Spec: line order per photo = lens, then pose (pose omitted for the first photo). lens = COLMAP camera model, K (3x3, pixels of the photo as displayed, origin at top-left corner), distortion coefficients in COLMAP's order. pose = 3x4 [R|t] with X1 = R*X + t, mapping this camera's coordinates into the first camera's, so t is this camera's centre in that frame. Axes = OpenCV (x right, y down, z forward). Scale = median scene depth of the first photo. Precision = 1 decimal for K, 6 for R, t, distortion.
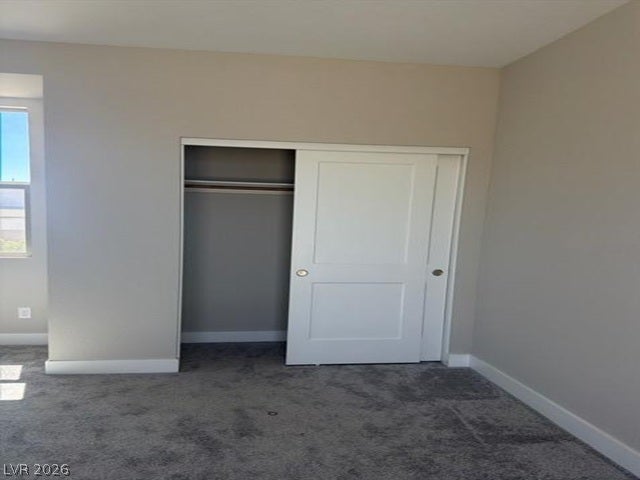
lens RADIAL K [[629.1, 0, 320.0], [0, 629.1, 240.9], [0, 0, 1]] dist [-0.001832, 0.000000]
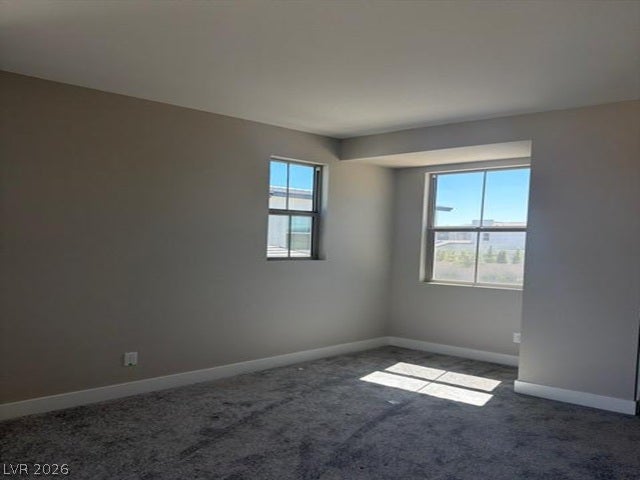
lens RADIAL K [[629.1, 0, 320.9], [0, 629.1, 239.7], [0, 0, 1]] dist [-0.001832, 0.000000]
pose [[0.597478, -0.014479, -0.801755, 0.288527], [-0.039135, 0.998119, -0.047189, 0.001308], [0.800930, 0.059571, 0.595787, 0.009975]]
